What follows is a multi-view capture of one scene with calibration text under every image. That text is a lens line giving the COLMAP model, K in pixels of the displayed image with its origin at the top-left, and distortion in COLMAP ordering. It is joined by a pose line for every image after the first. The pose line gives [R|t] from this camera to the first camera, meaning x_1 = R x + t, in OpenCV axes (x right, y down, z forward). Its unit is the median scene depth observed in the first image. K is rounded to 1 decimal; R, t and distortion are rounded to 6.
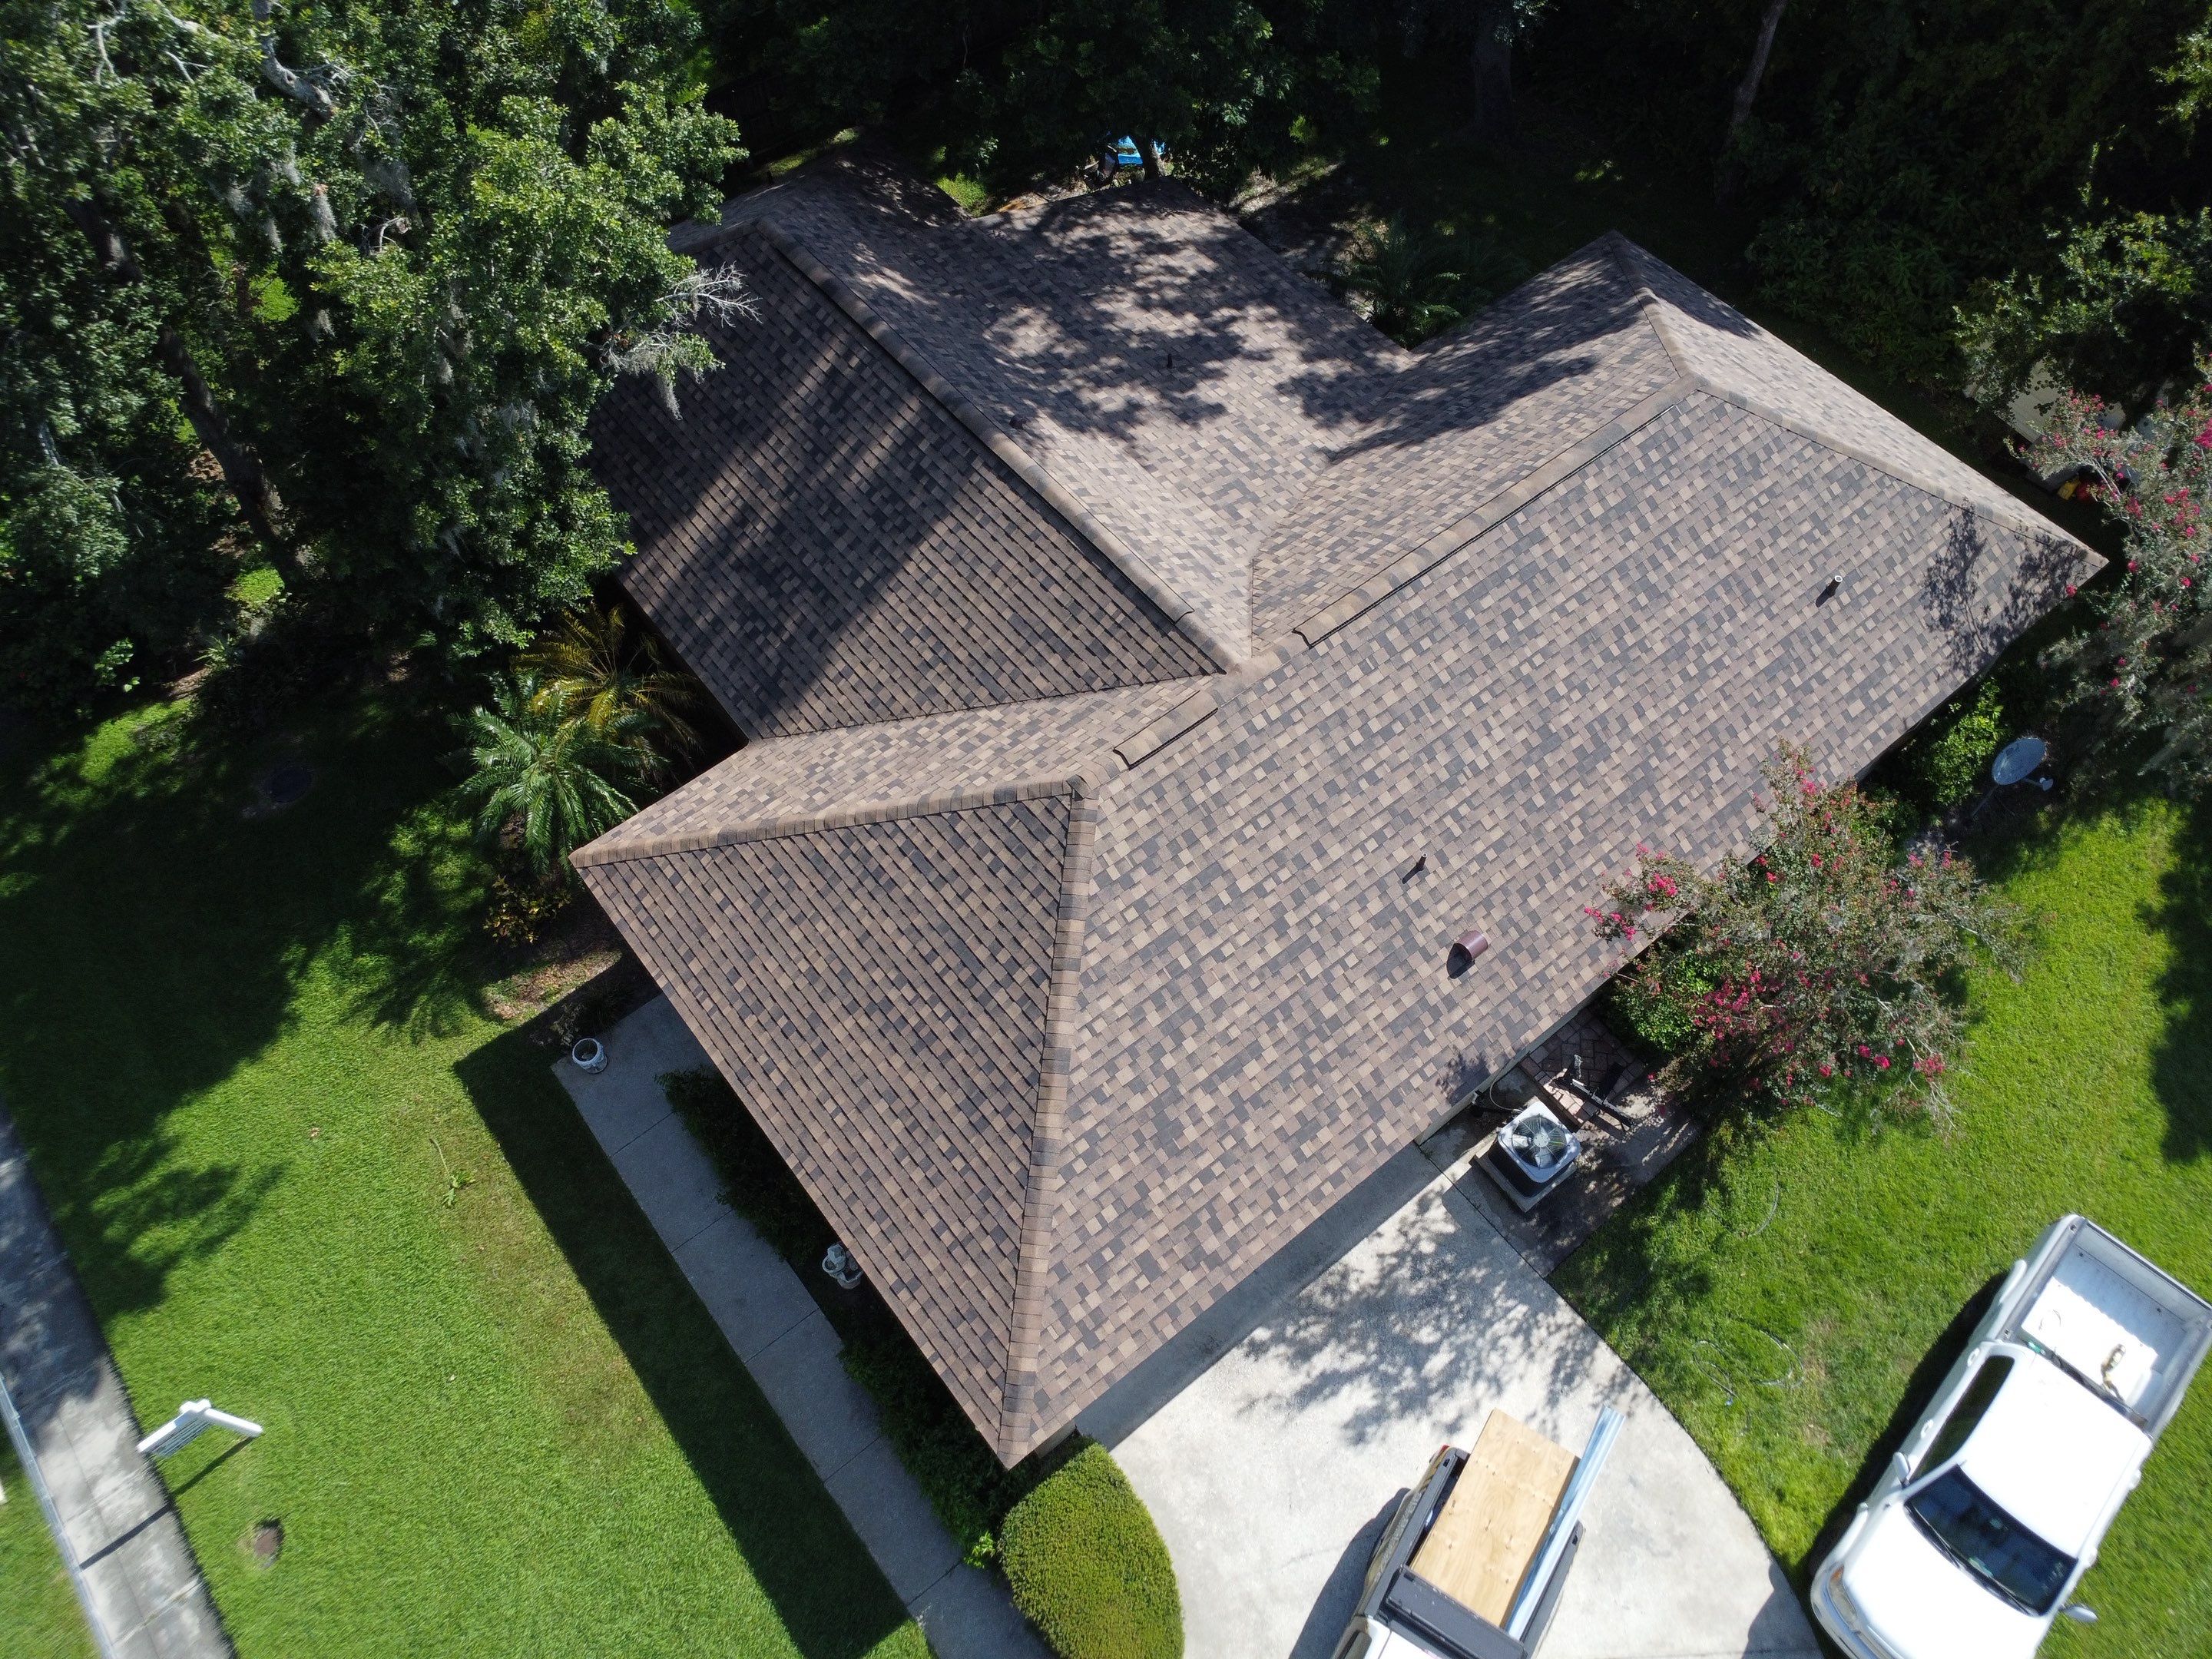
lens RADIAL K [[1586.7, 0, 1108.7], [0, 1586.7, 833.9], [0, 0, 1]] dist [-0.005144, -0.045402]
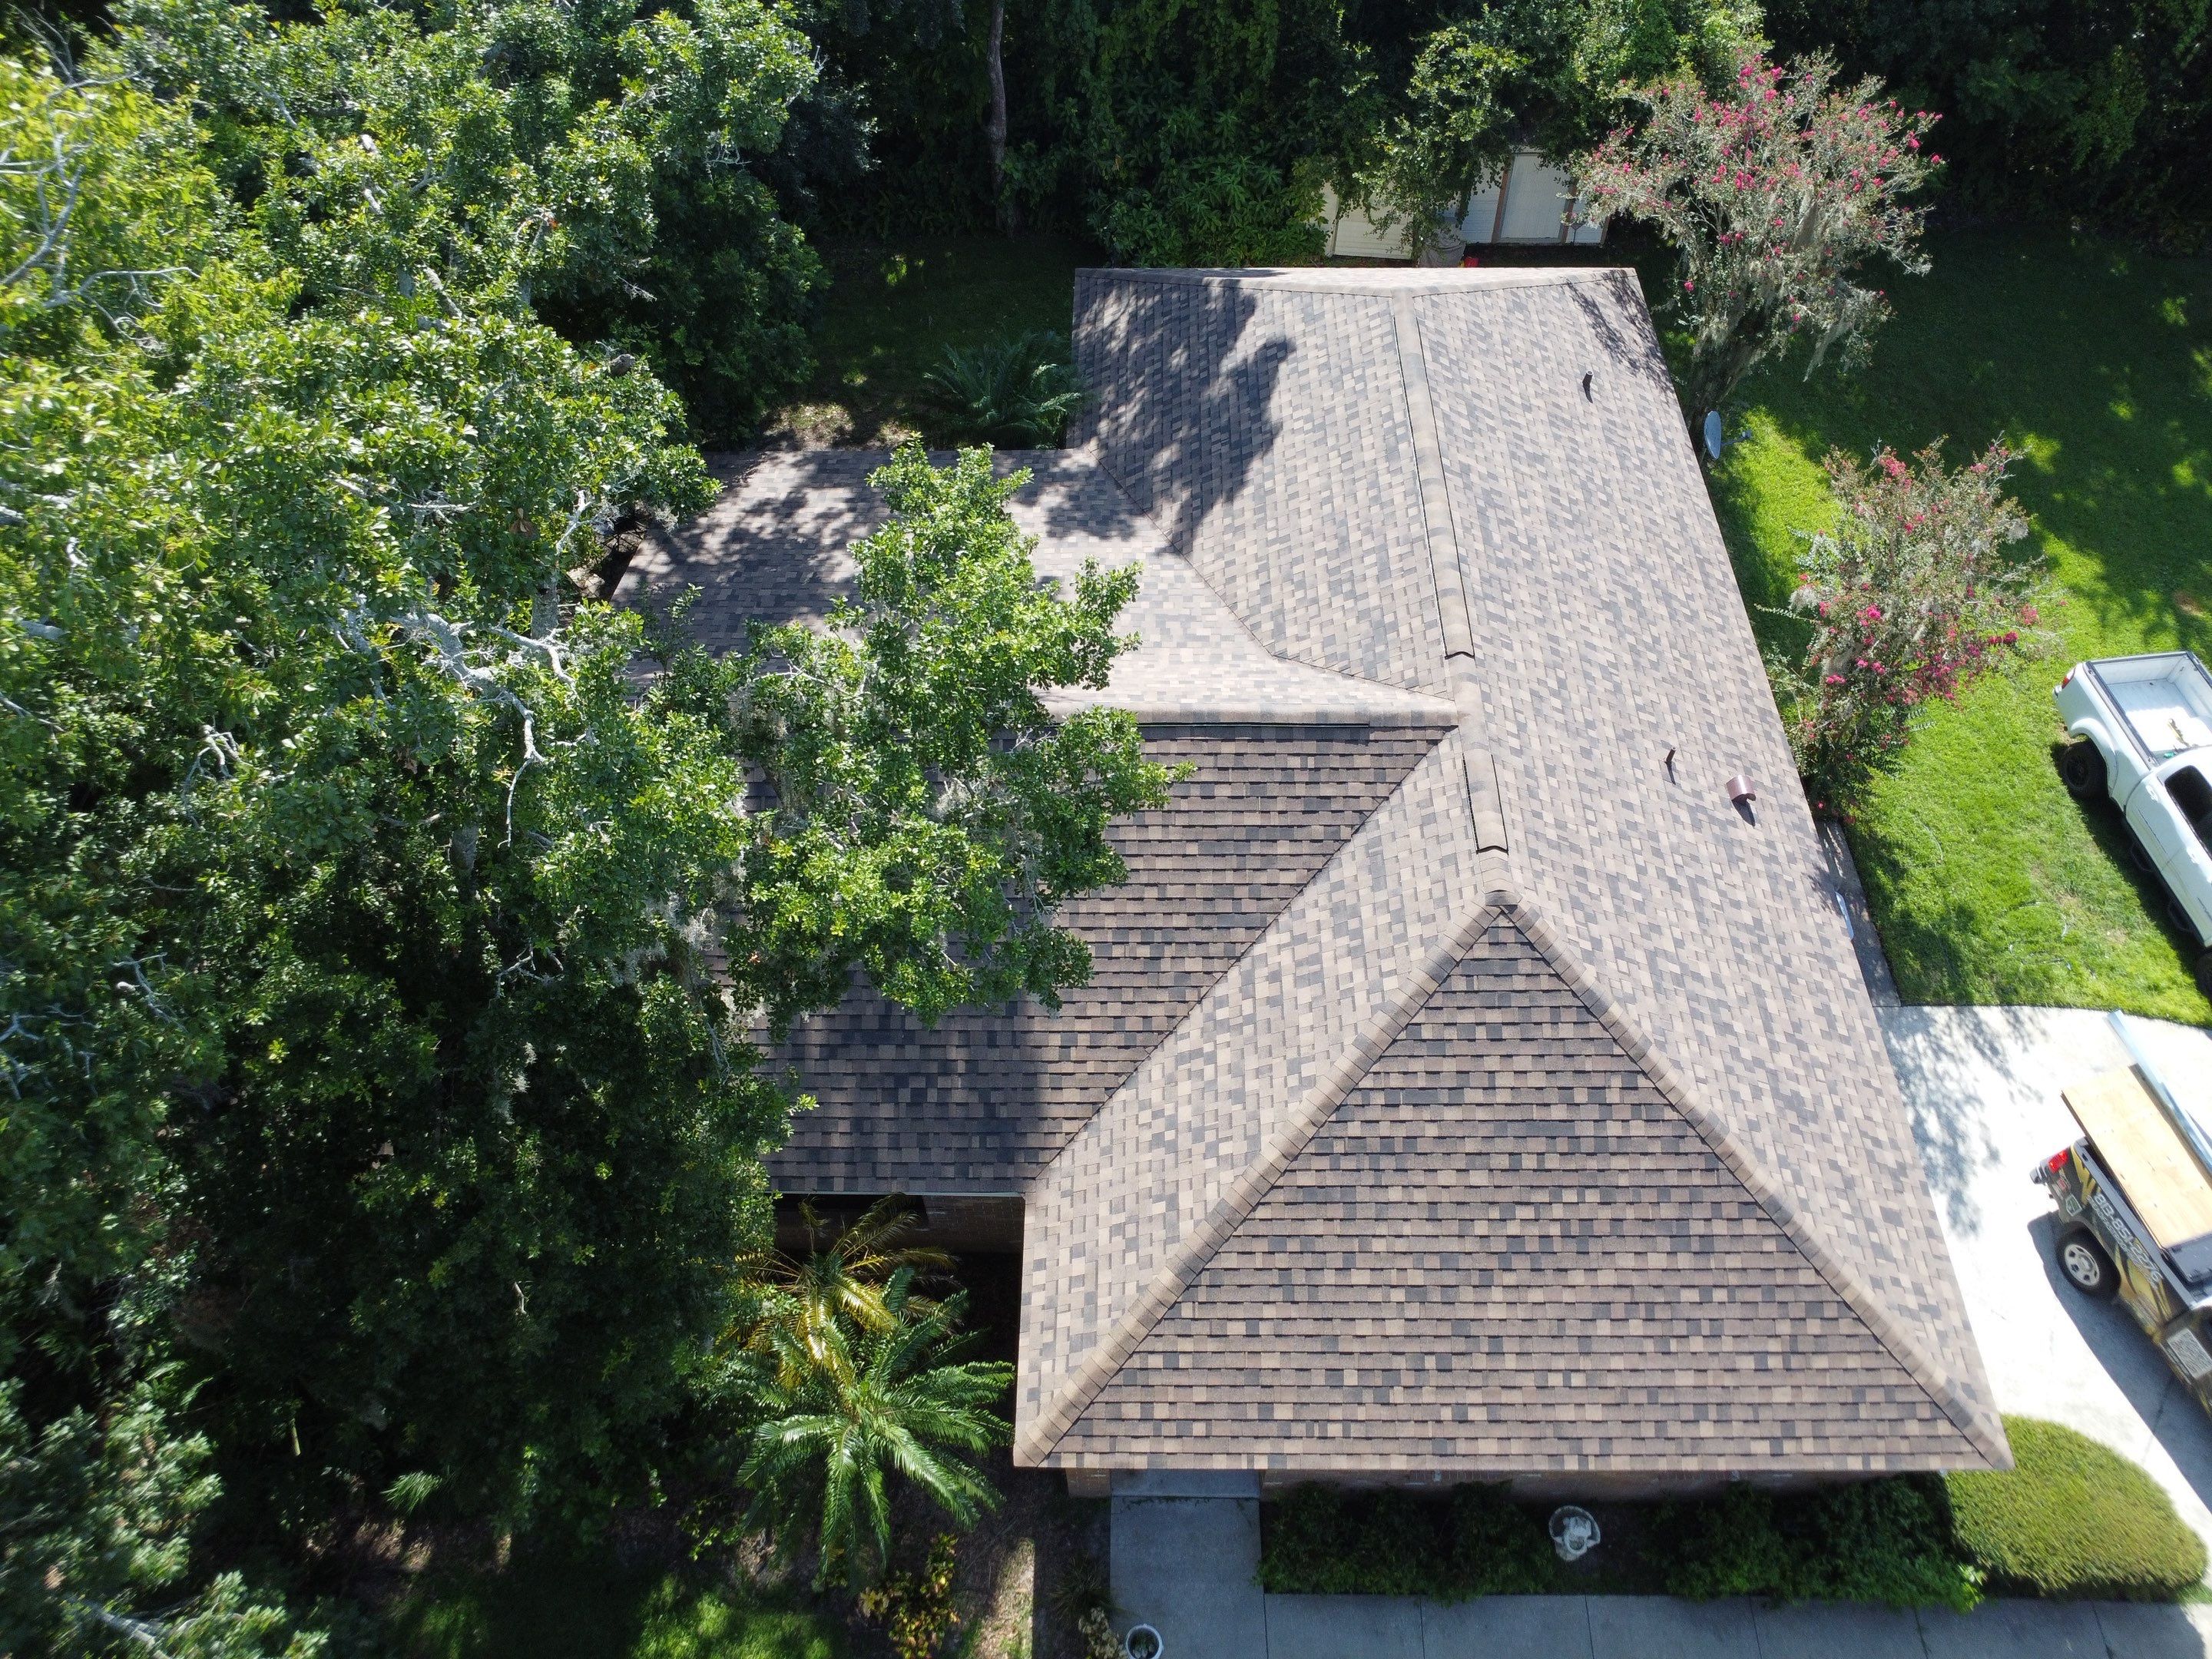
lens RADIAL K [[1599.0, 0, 1114.4], [0, 1599.0, 826.7], [0, 0, 1]] dist [-0.008301, -0.049209]
pose [[0.632689, -0.610640, 0.476260, -0.484240], [0.658740, 0.747713, 0.083581, -0.241468], [-0.407144, 0.260851, 0.875323, 0.245878]]
